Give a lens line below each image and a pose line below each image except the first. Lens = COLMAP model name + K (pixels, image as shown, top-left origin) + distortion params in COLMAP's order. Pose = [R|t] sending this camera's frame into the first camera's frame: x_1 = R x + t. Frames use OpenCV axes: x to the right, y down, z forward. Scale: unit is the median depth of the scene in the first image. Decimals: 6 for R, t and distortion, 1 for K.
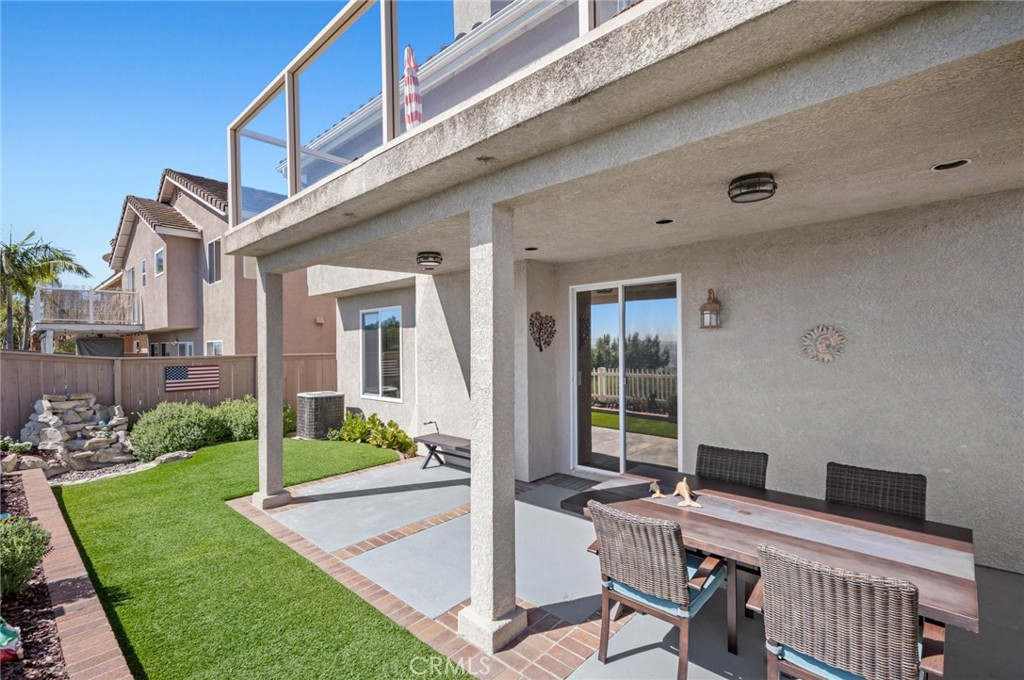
lens RADIAL K [[464.8, 0, 507.8], [0, 464.8, 346.0], [0, 0, 1]] dist [0.001962, 0.000262]
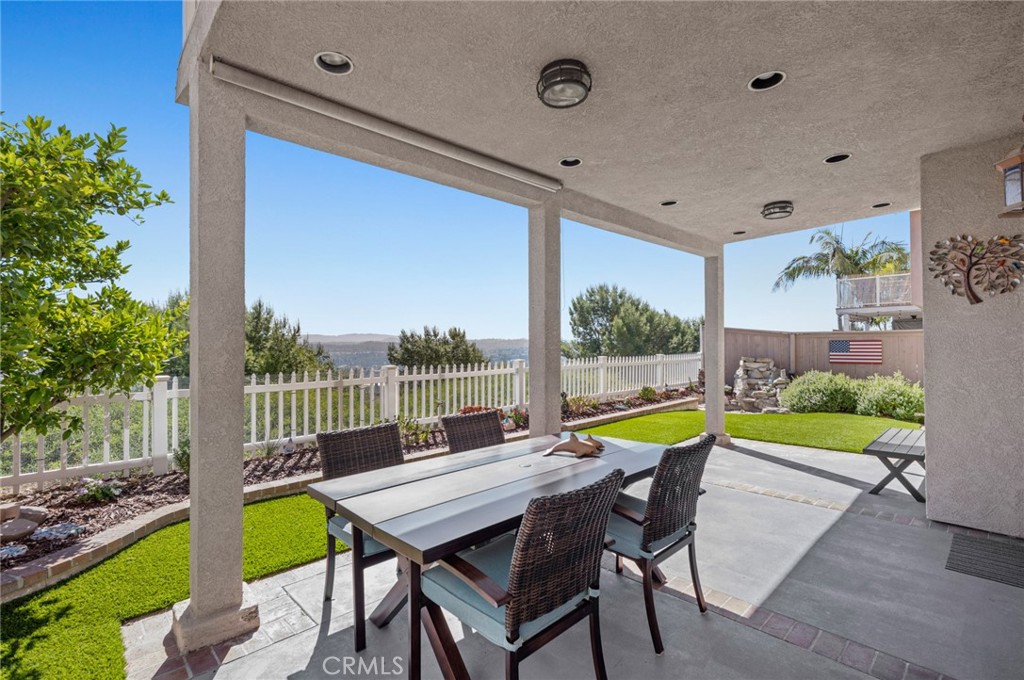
lens RADIAL K [[464.8, 0, 508.6], [0, 464.8, 337.8], [0, 0, 1]] dist [0.001962, 0.000262]
pose [[-0.068737, 0.002830, -0.997631, 0.502848], [0.004690, 0.999986, 0.002514, 0.036688], [0.997624, -0.004506, -0.068750, 0.352430]]
